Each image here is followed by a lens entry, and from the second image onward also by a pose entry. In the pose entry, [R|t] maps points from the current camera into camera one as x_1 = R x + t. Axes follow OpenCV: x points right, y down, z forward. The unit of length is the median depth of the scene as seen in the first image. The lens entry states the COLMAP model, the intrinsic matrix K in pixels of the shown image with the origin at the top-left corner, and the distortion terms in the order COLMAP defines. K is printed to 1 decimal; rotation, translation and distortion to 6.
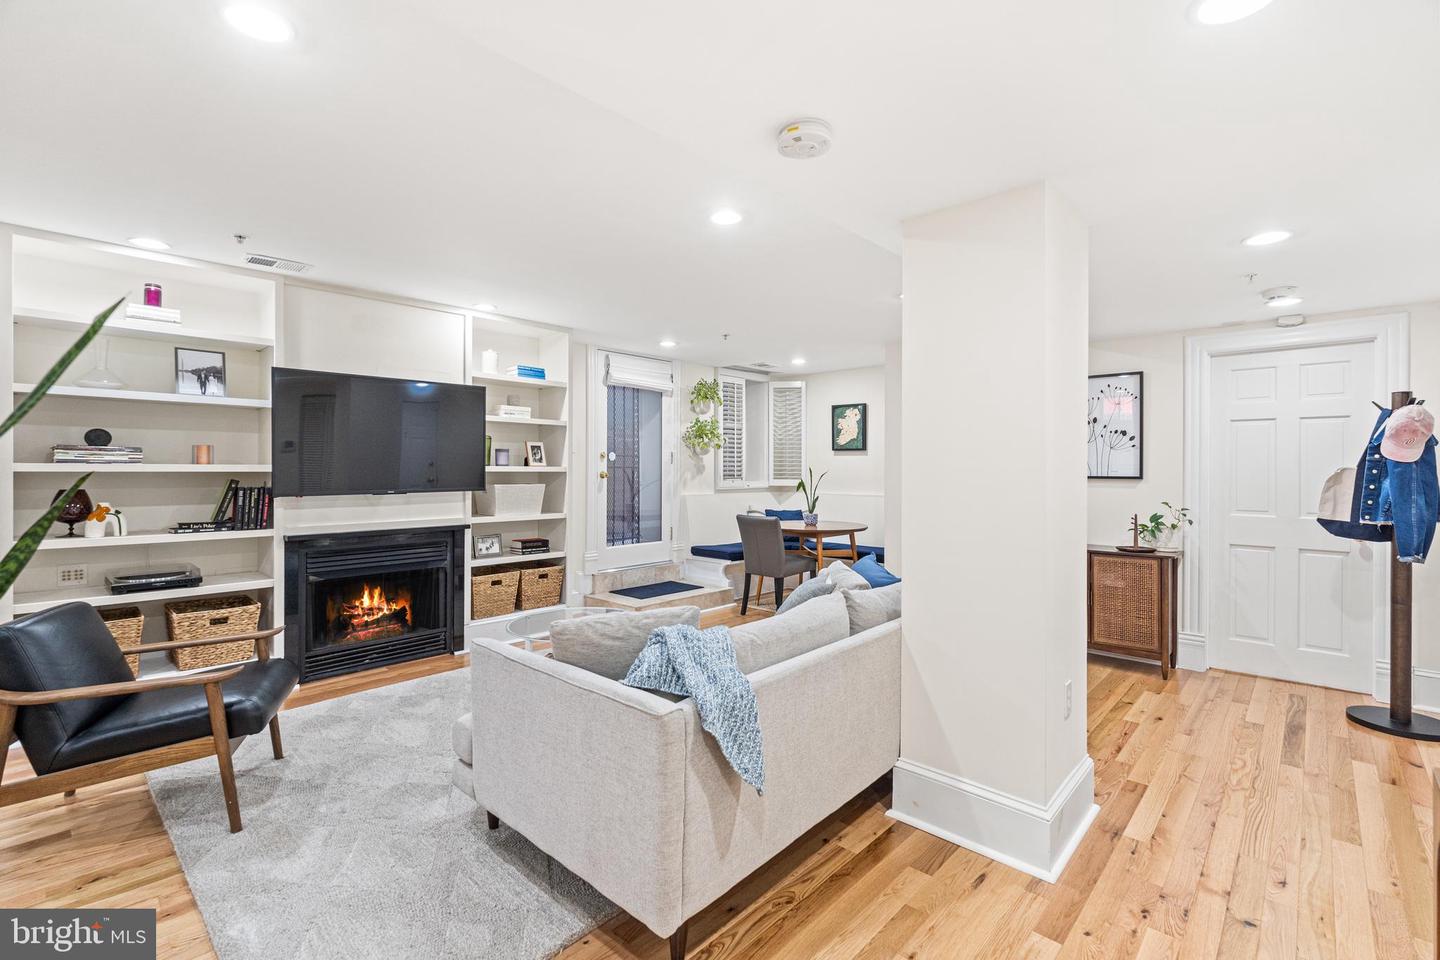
lens RADIAL K [[654.0, 0, 747.2], [0, 654.0, 476.4], [0, 0, 1]] dist [0.004609, 0.001501]
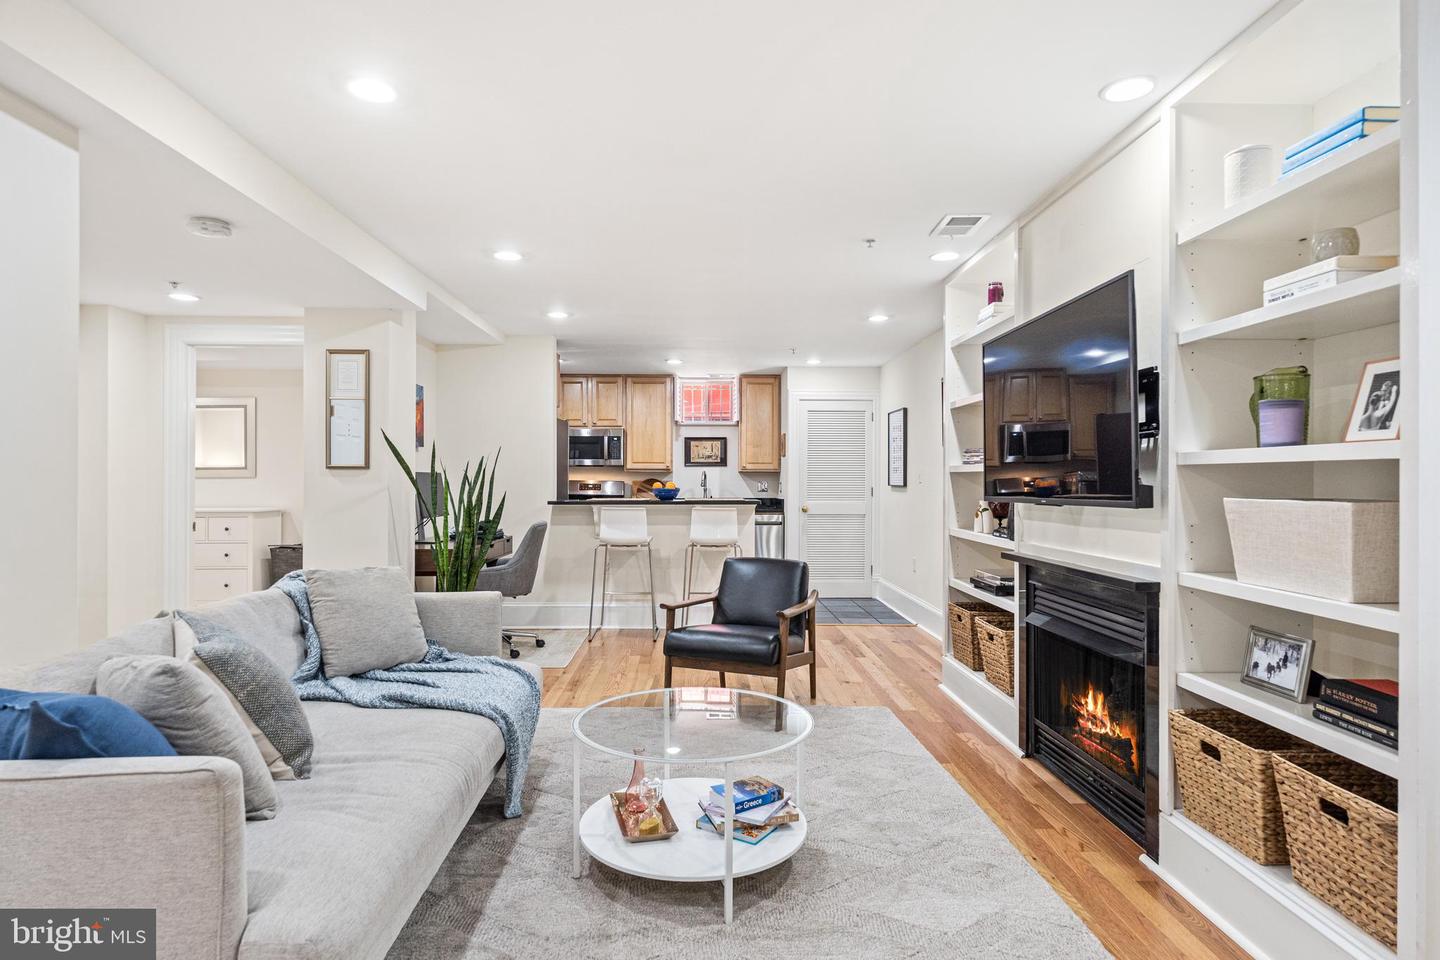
lens RADIAL K [[790.9, 0, 708.2], [0, 790.9, 480.0], [0, 0, 1]] dist [0.003310, -0.000188]
pose [[-0.749838, -0.005912, -0.661595, 0.139866], [-0.010366, 0.999942, 0.002813, 0.003545], [0.661540, 0.008968, -0.749856, 1.063030]]
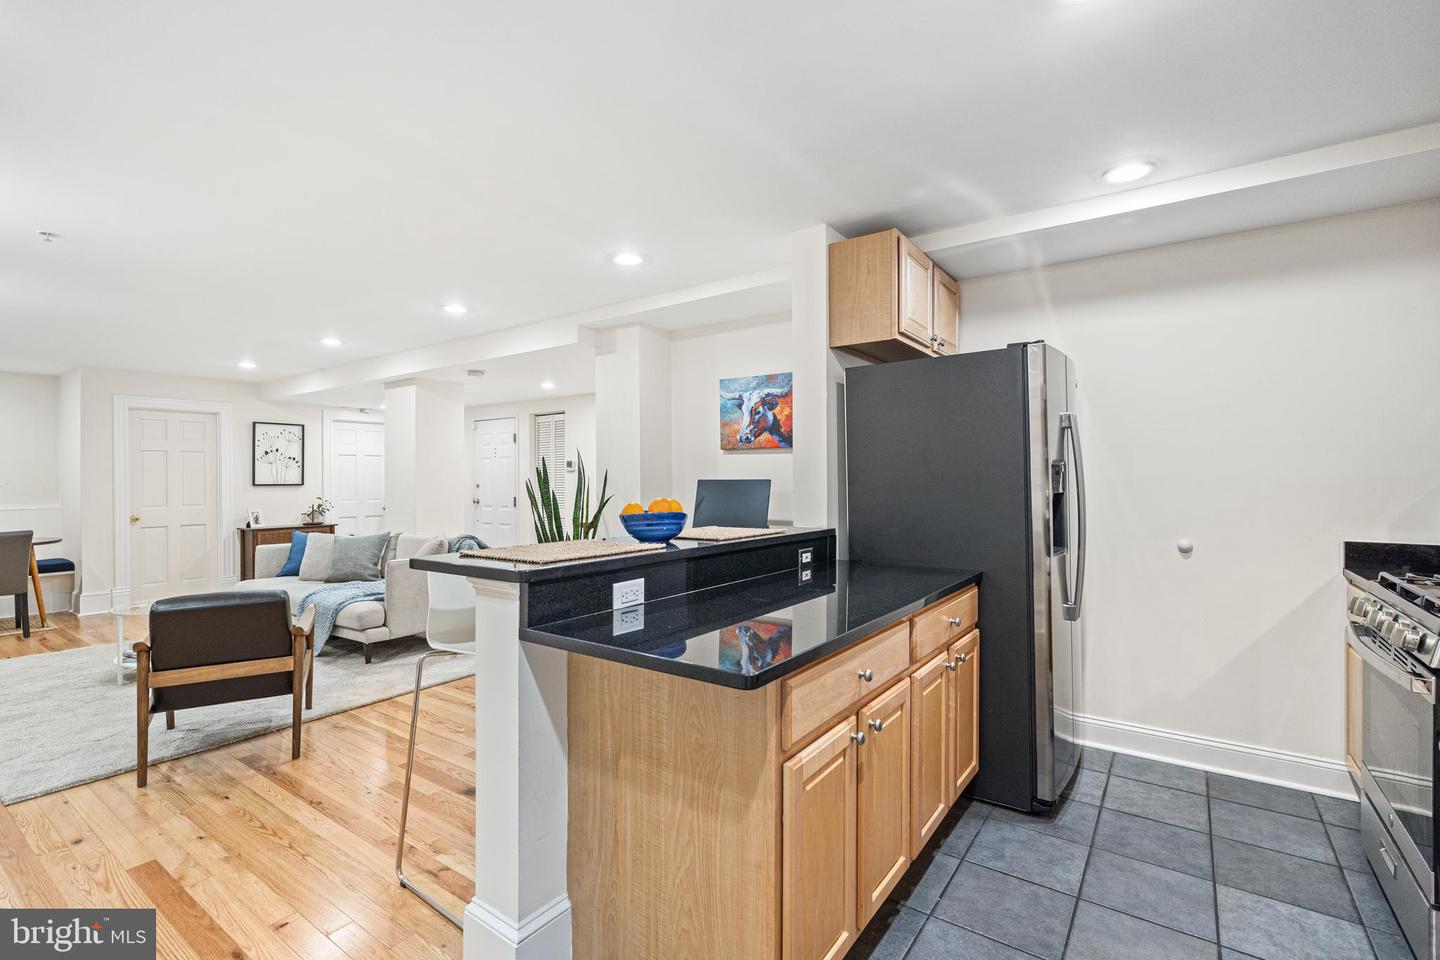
lens RADIAL K [[654.0, 0, 689.8], [0, 654.0, 461.9], [0, 0, 1]] dist [0.004609, 0.001501]
pose [[-0.066970, 0.019445, 0.997565, -1.104606], [0.016487, 0.999695, -0.018380, -0.008375], [-0.997619, 0.015216, -0.067271, 0.070662]]
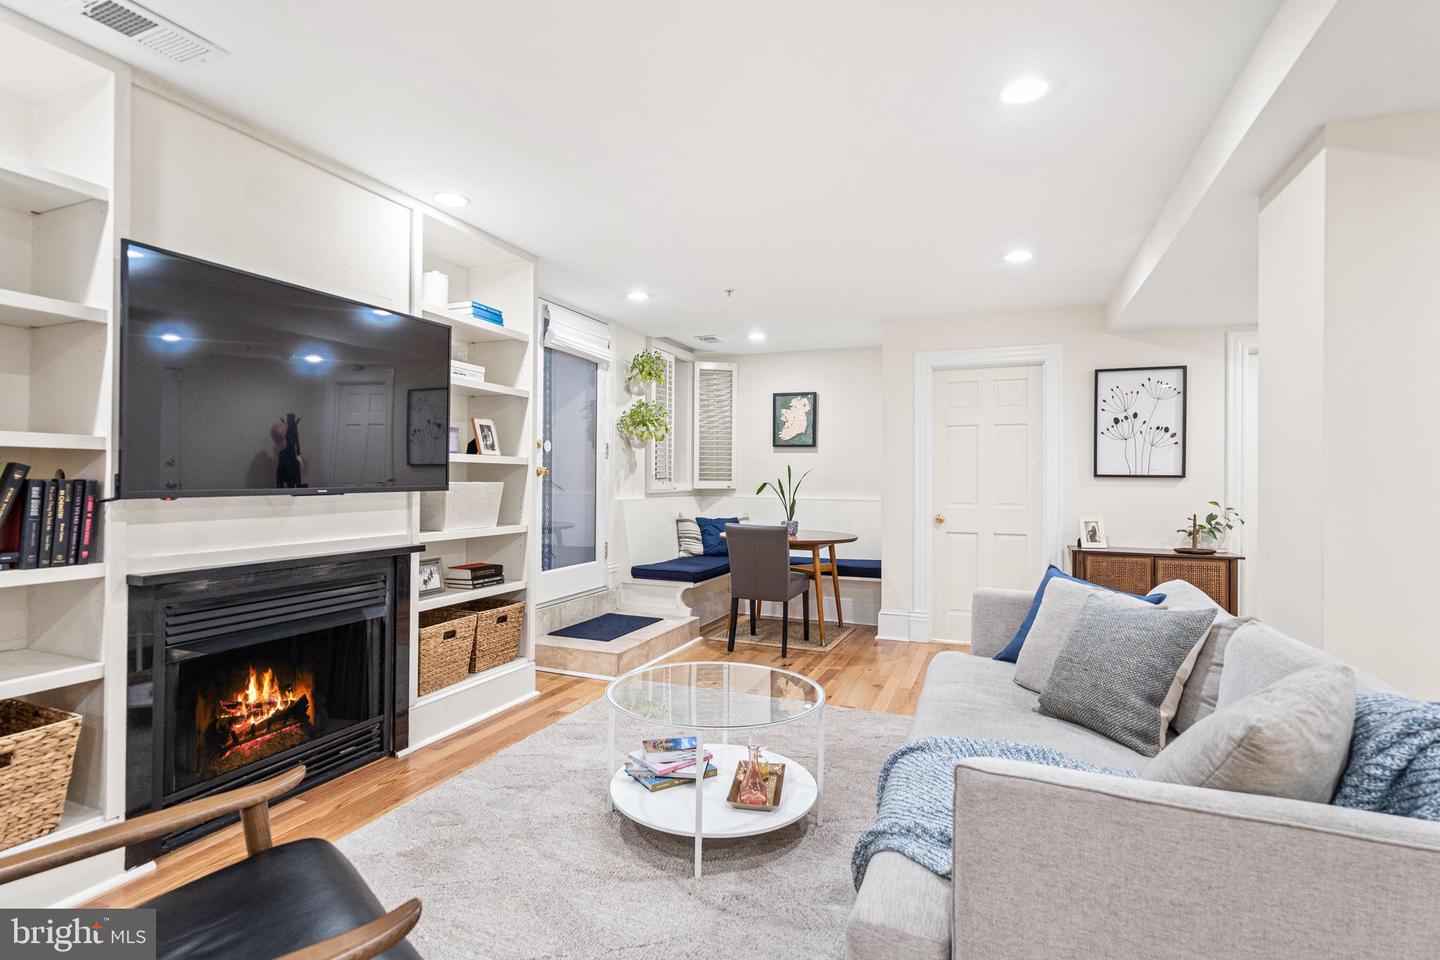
lens RADIAL K [[704.9, 0, 741.2], [0, 704.9, 482.8], [0, 0, 1]] dist [-0.000279, 0.002360]
pose [[0.937208, 0.002697, 0.348762, -0.328727], [-0.001986, 0.999995, -0.002395, 0.013493], [-0.348766, 0.001552, 0.937208, 0.232487]]
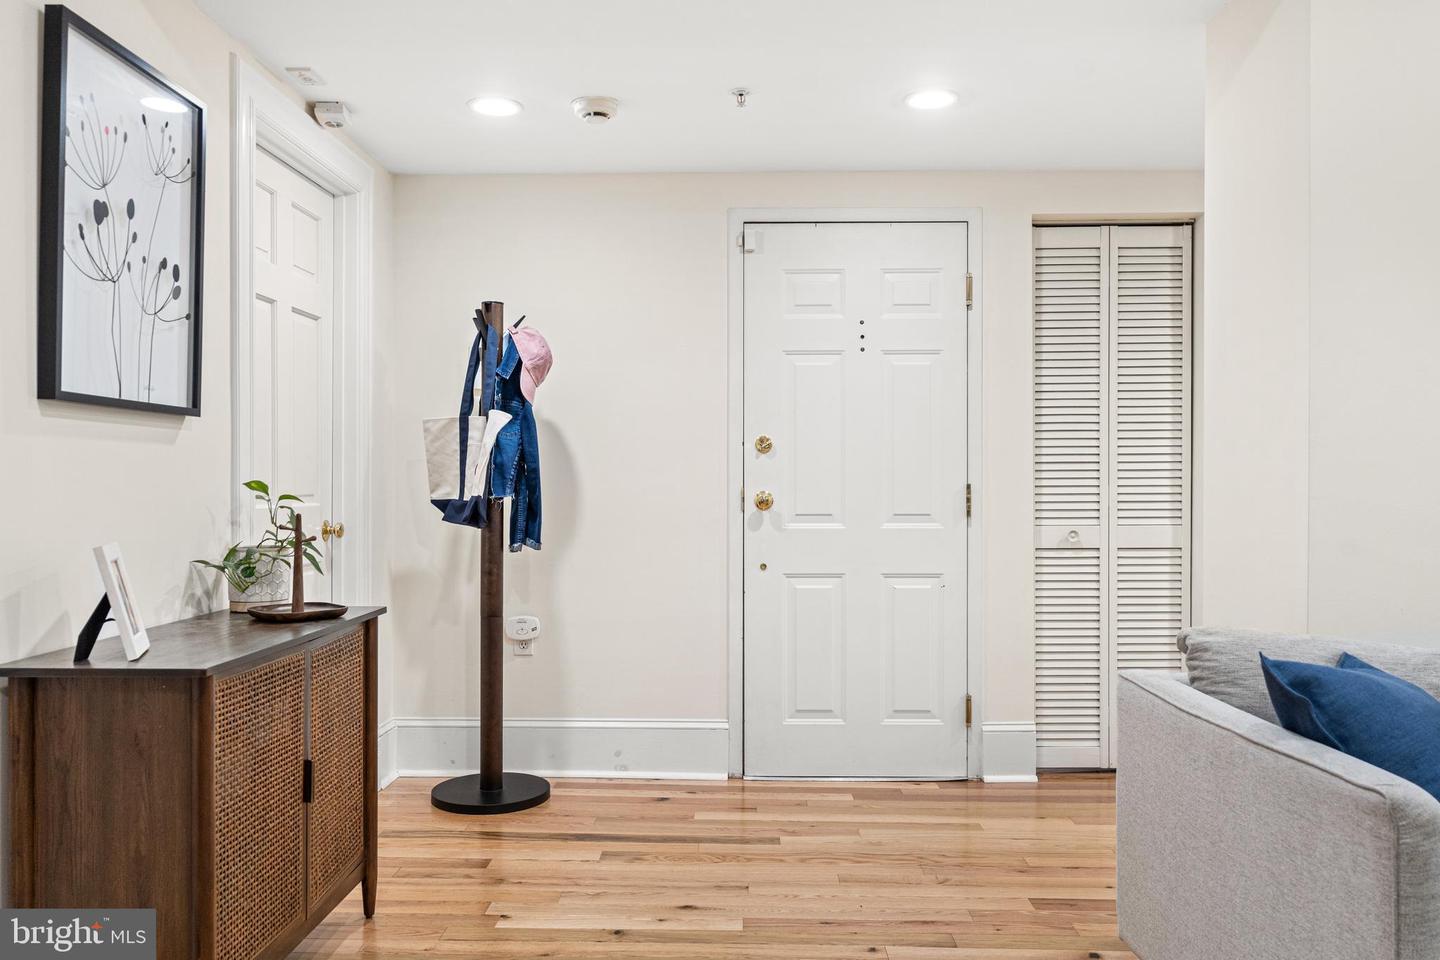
lens RADIAL K [[1087.7, 0, 710.1], [0, 1087.7, 484.0], [0, 0, 1]] dist [-0.002331, -0.000382]
pose [[-0.620626, -0.007295, 0.784073, -0.011922], [0.001602, 0.999943, 0.010571, 0.030565], [-0.784105, 0.007817, -0.620578, 1.024544]]
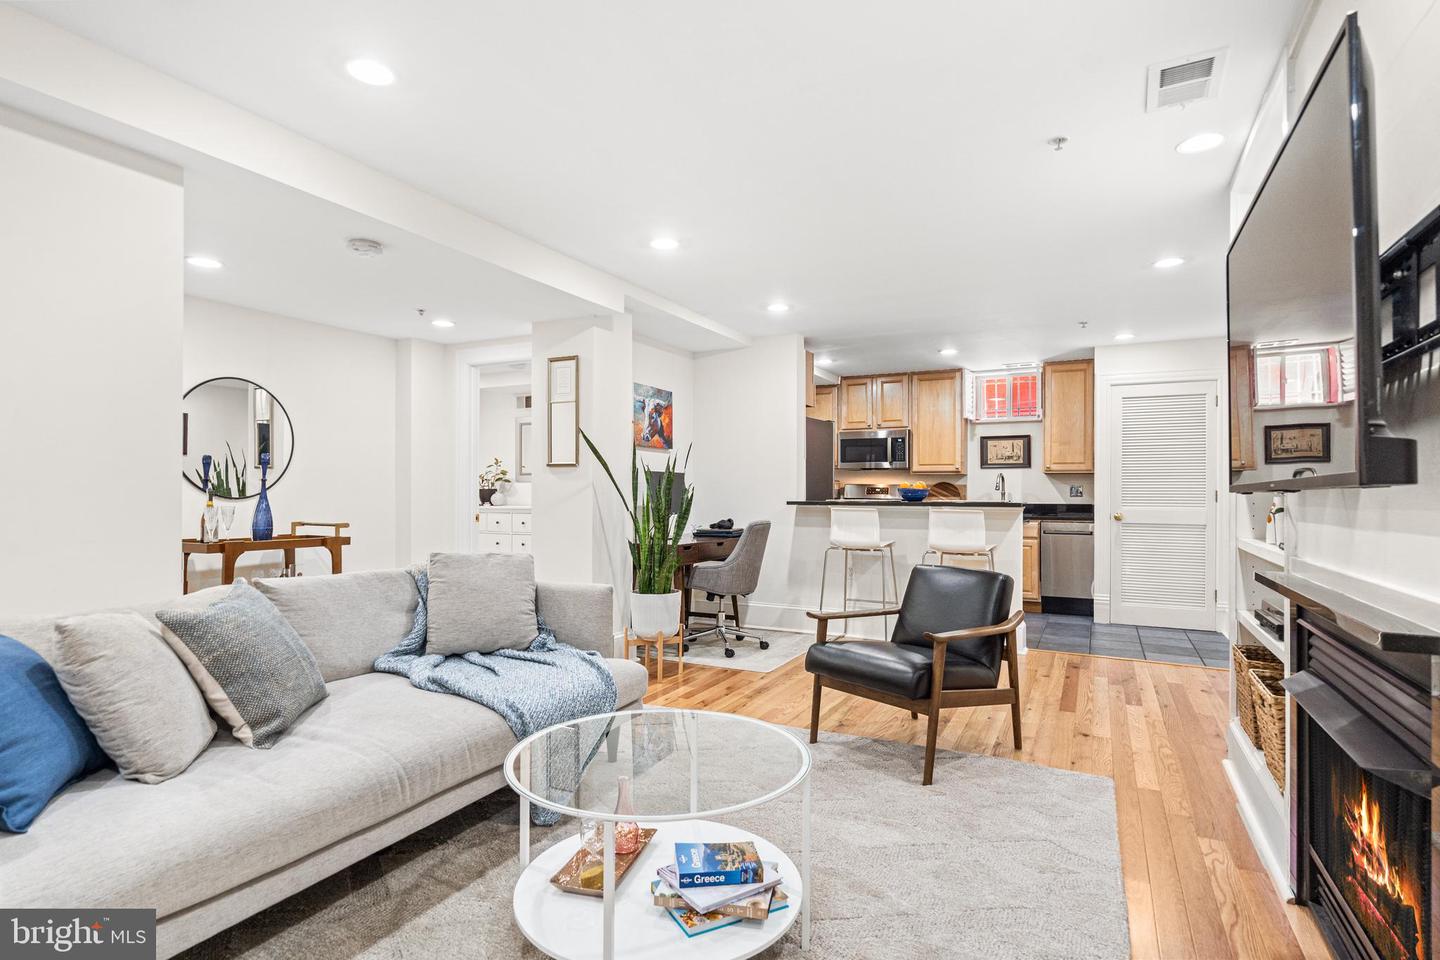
lens RADIAL K [[740.1, 0, 709.8], [0, 740.1, 490.6], [0, 0, 1]] dist [0.002613, -0.001826]
pose [[-0.975569, -0.007823, -0.219553, -0.126003], [-0.009185, 0.999944, 0.005182, 0.021094], [0.219500, 0.007072, -0.975587, 1.052427]]
